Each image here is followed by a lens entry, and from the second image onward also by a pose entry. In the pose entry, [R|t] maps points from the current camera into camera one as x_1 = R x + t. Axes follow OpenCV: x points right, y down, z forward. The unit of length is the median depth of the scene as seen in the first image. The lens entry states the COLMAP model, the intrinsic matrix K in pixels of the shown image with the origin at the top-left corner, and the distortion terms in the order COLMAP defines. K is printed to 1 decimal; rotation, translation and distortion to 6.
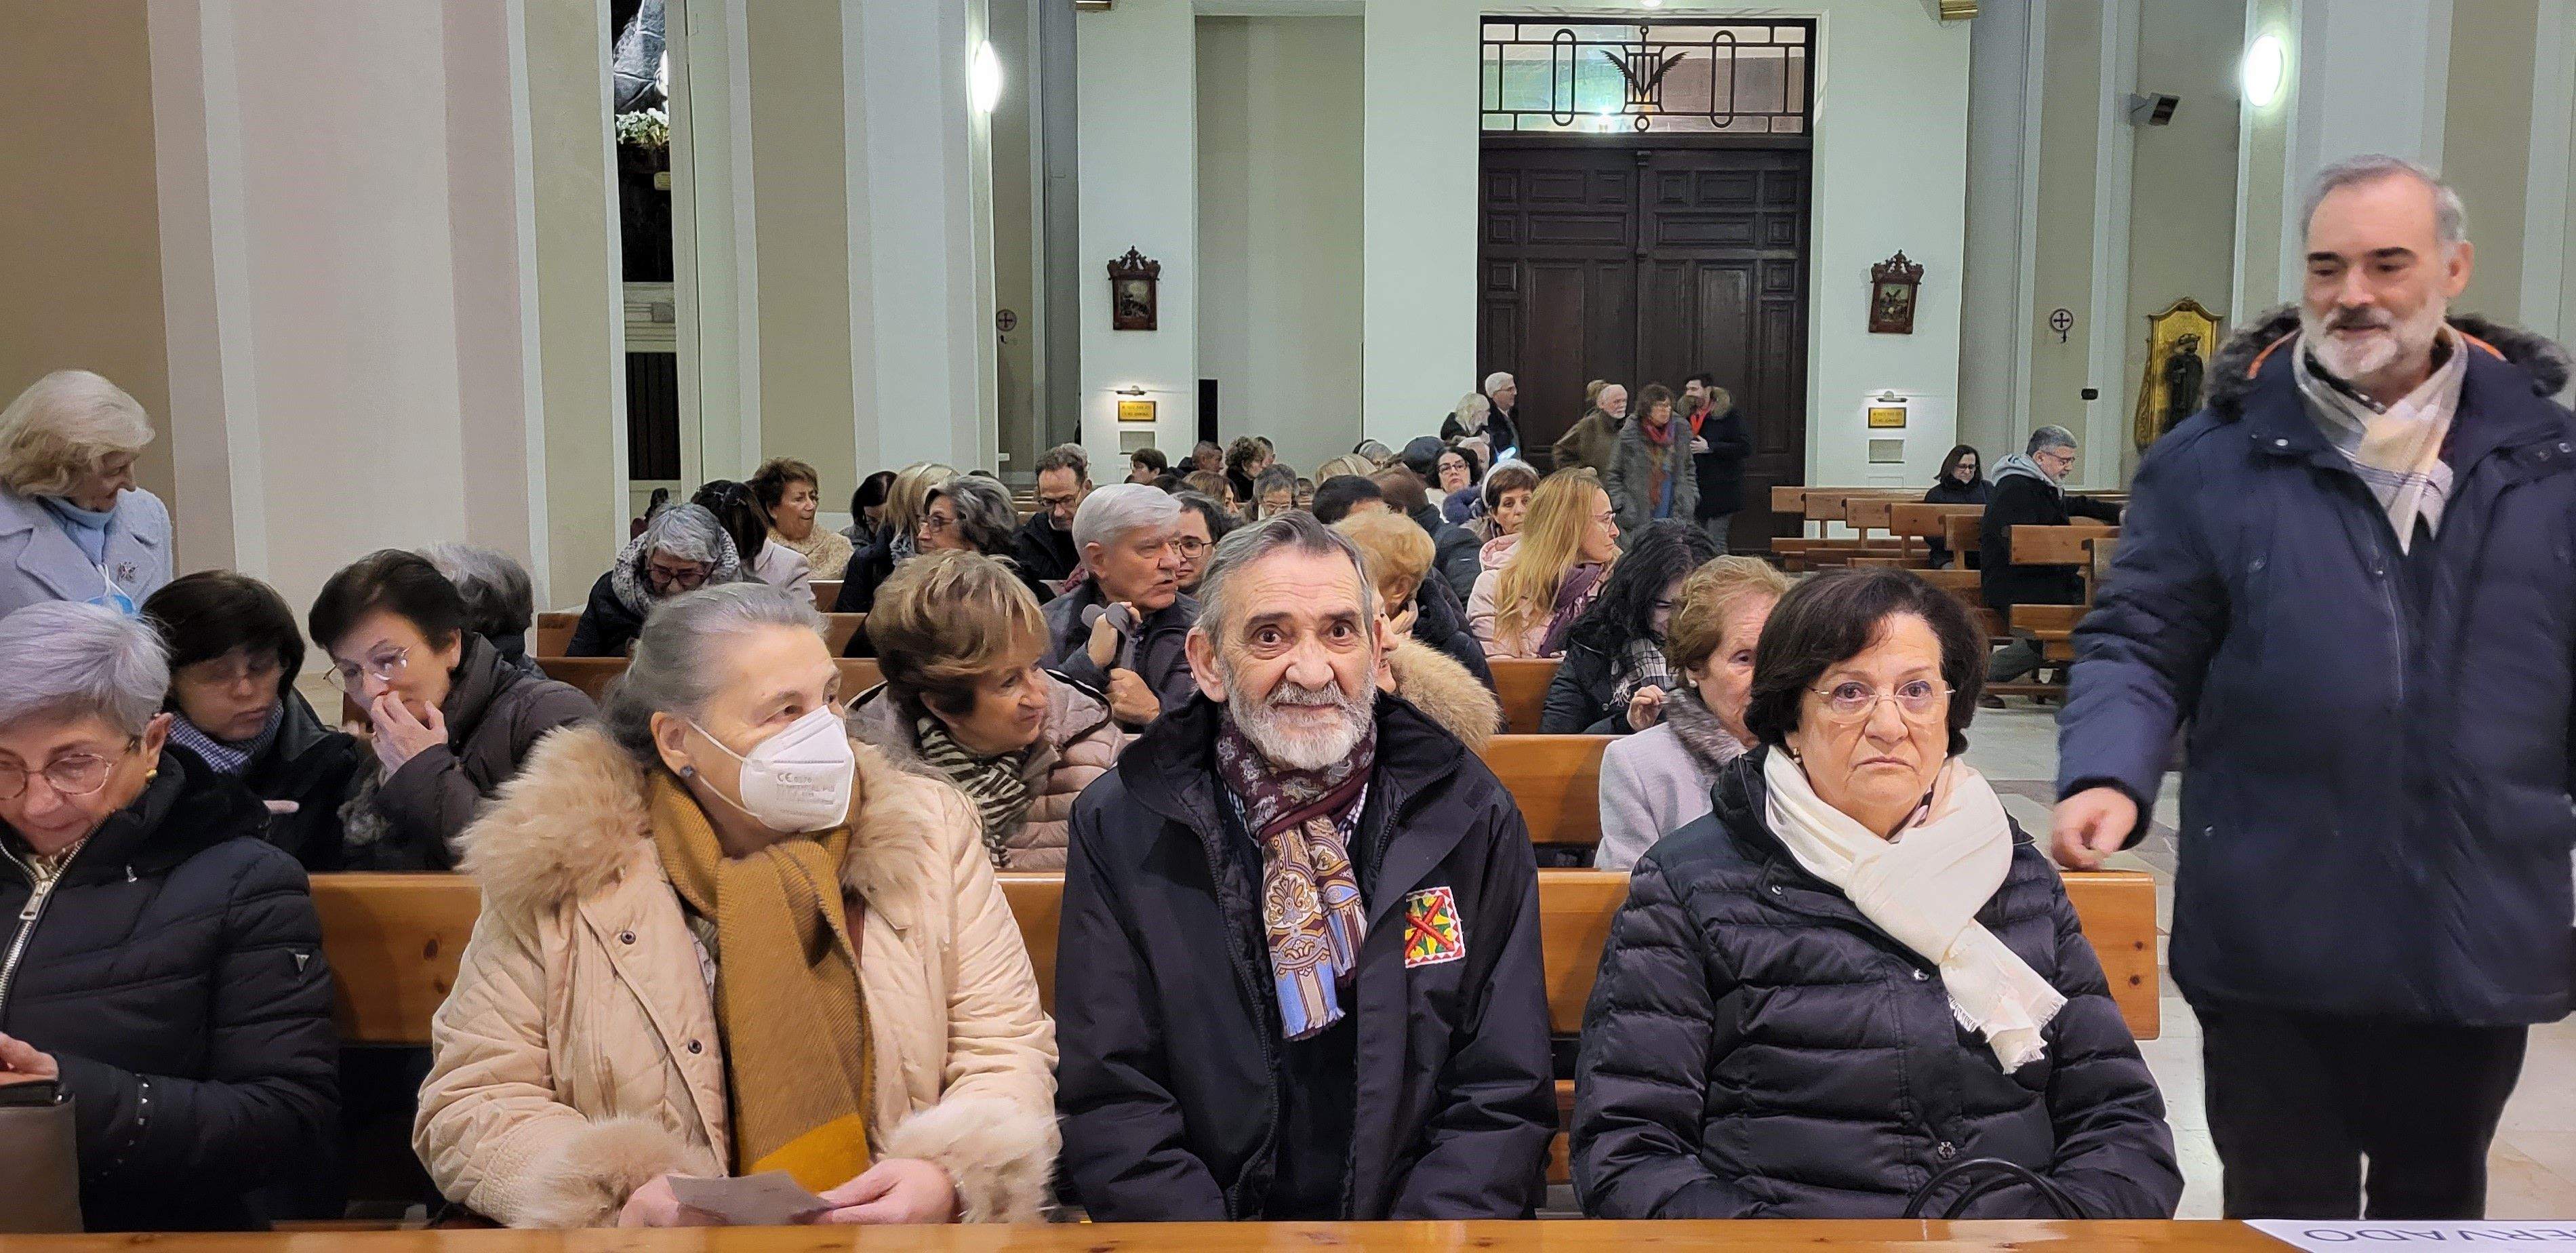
lens RADIAL K [[2020.4, 0, 1395.0], [0, 2020.4, 625.9], [0, 0, 1]] dist [0.006423, -0.000070]
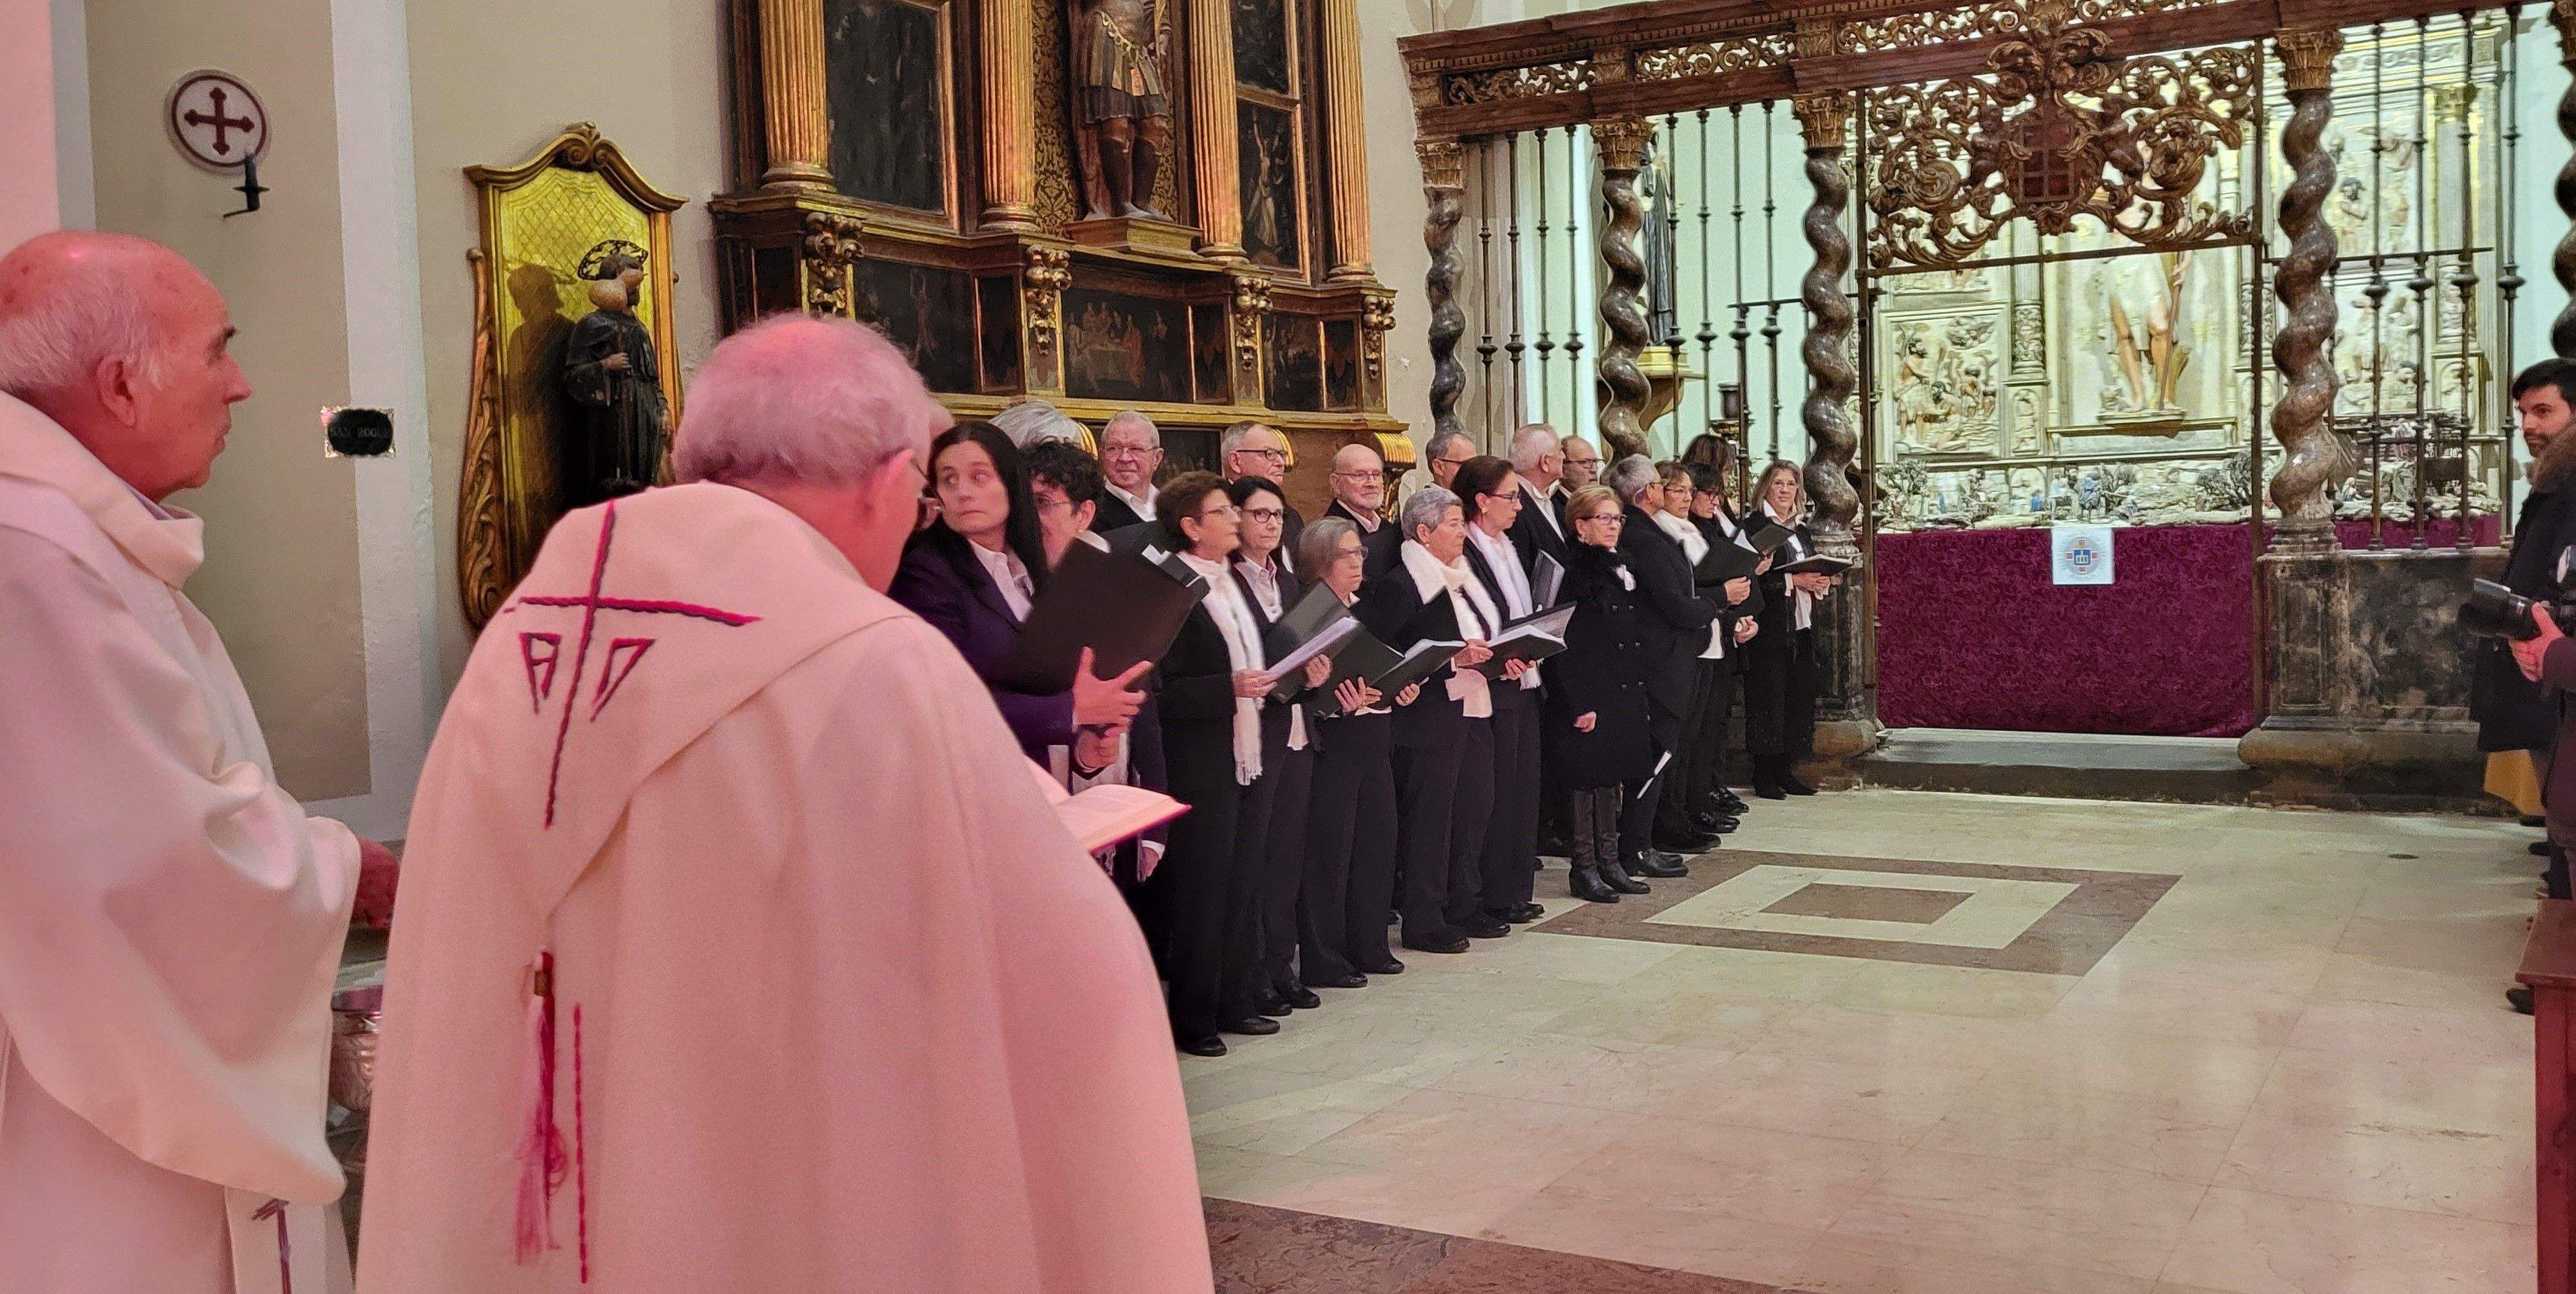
lens RADIAL K [[2101.0, 0, 1441.9], [0, 2101.0, 640.0], [0, 0, 1]] dist [0.075419, -0.070198]
pose [[0.482591, -0.070776, 0.872981, 0.196105], [0.117334, 0.992969, 0.015640, -0.086899], [-0.867951, 0.094882, 0.487503, 0.849262]]
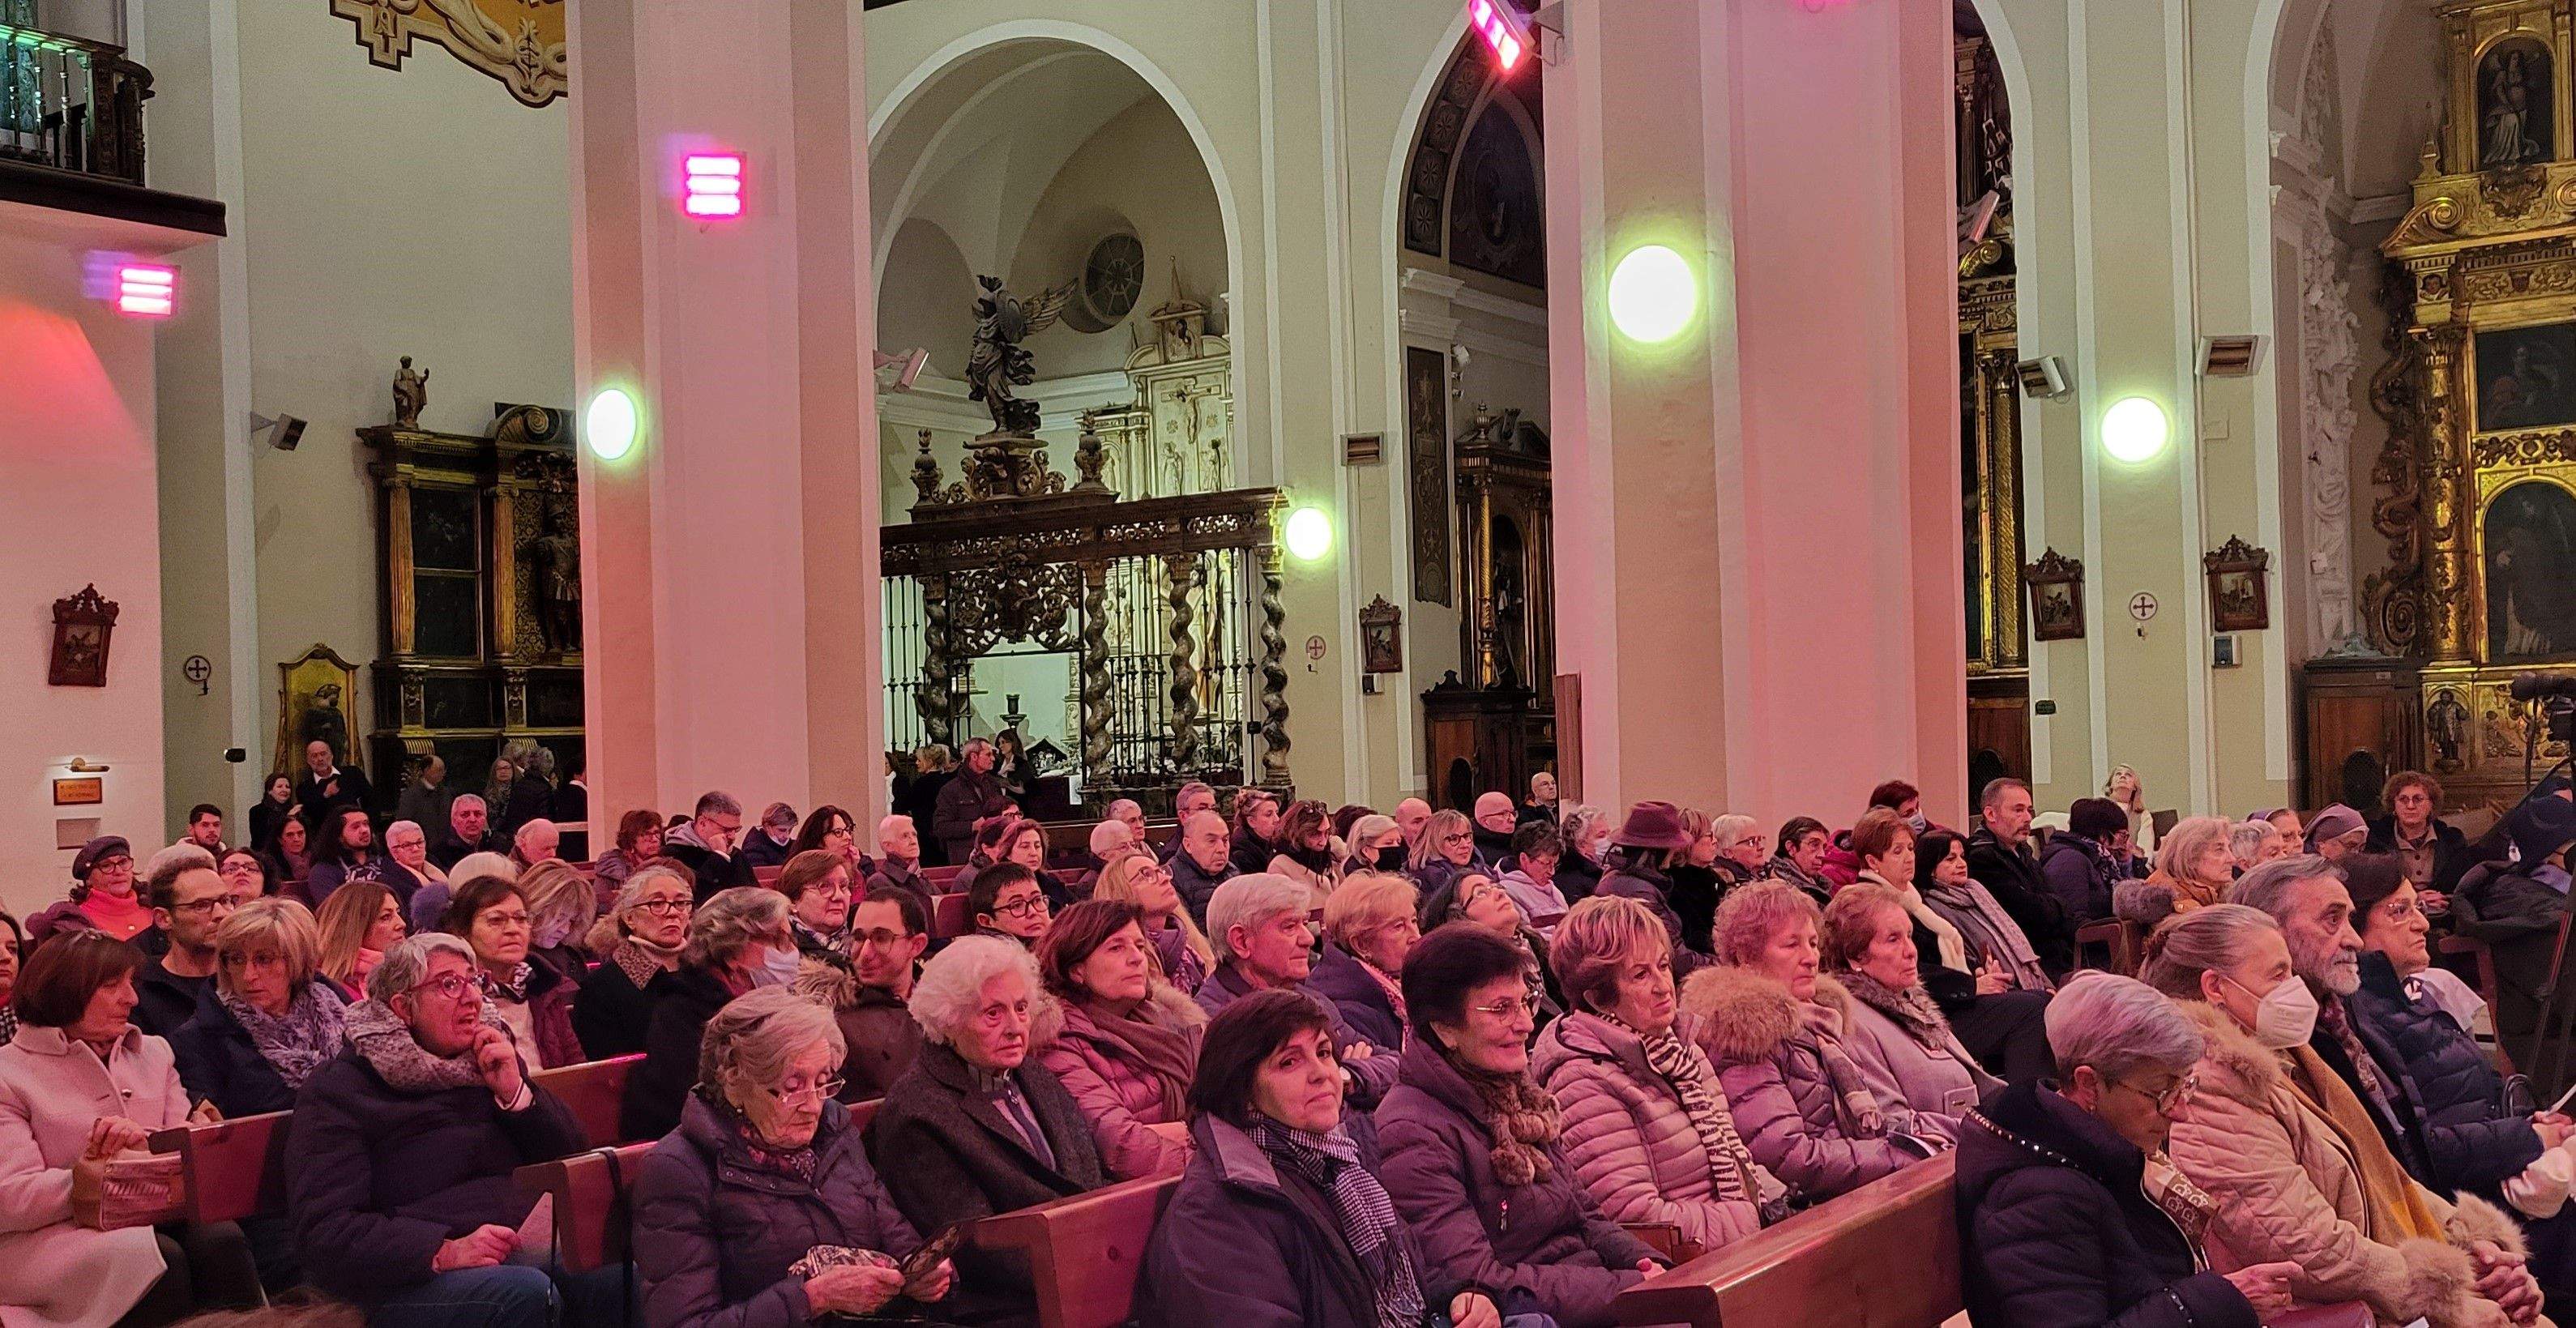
lens RADIAL K [[2409.0, 0, 1323.4], [0, 2409.0, 727.4], [0, 0, 1]] dist [0.036626, -0.022544]
pose [[0.578440, -0.014491, 0.815596, -0.248617], [0.113048, 0.991618, -0.062557, -0.012360], [-0.807854, 0.128387, 0.575230, 0.050934]]
